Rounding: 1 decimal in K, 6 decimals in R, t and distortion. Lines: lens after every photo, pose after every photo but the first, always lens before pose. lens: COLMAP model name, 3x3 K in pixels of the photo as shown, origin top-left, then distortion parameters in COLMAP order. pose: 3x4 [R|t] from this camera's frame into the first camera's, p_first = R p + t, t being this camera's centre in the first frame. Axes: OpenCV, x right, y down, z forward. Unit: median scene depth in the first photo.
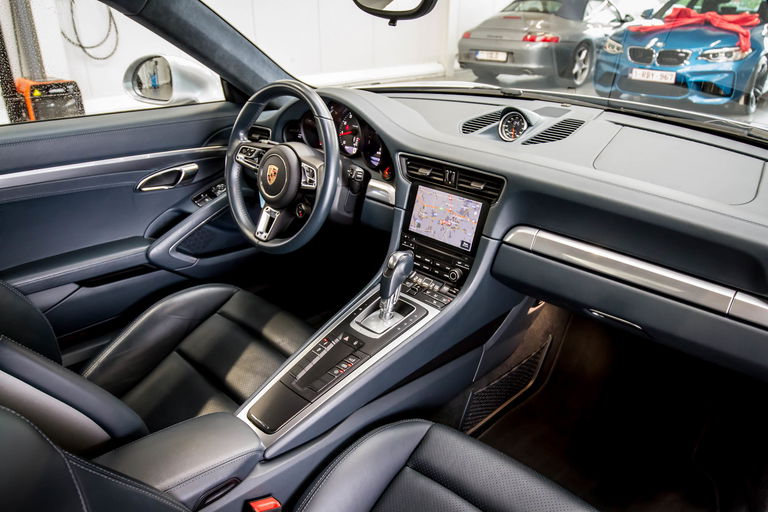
lens RADIAL K [[559.7, 0, 377.9], [0, 559.7, 261.2], [0, 0, 1]] dist [0.003076, -0.015542]
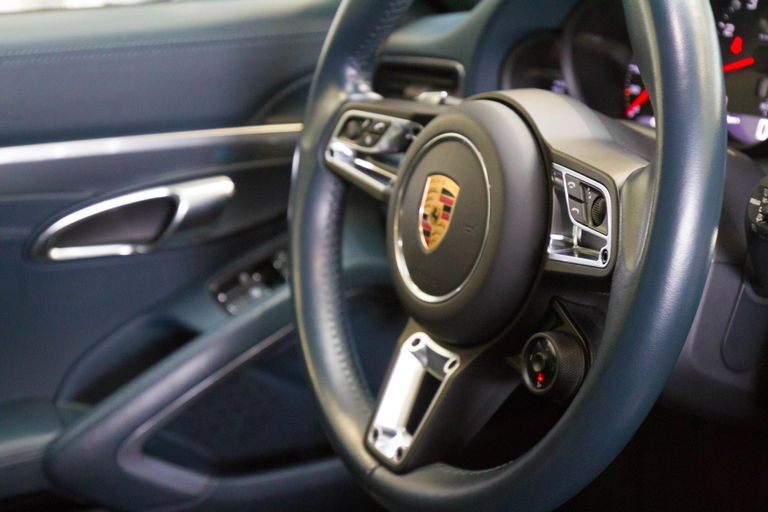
lens RADIAL K [[1234.5, 0, 381.9], [0, 1234.5, 254.2], [0, 0, 1]] dist [0.044449, 0.000000]
pose [[0.958781, 0.027782, -0.282785, -0.050740], [-0.064763, 0.990380, -0.122280, -0.062364], [0.276667, 0.135554, 0.951357, 0.439331]]
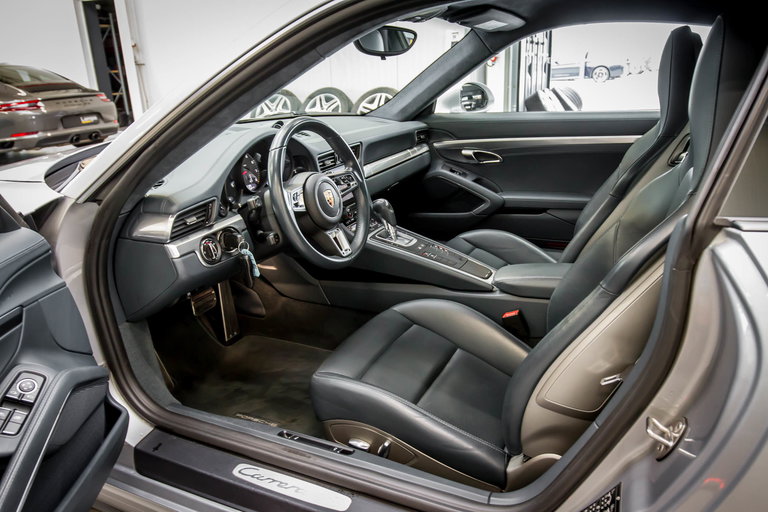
lens RADIAL K [[559.7, 0, 384.9], [0, 559.7, 253.4], [0, 0, 1]] dist [0.003076, -0.015542]
pose [[-0.333451, -0.291853, 0.896456, -1.205963], [0.441448, 0.791857, 0.422003, -0.469003], [-0.833027, 0.536456, -0.135207, 1.076985]]
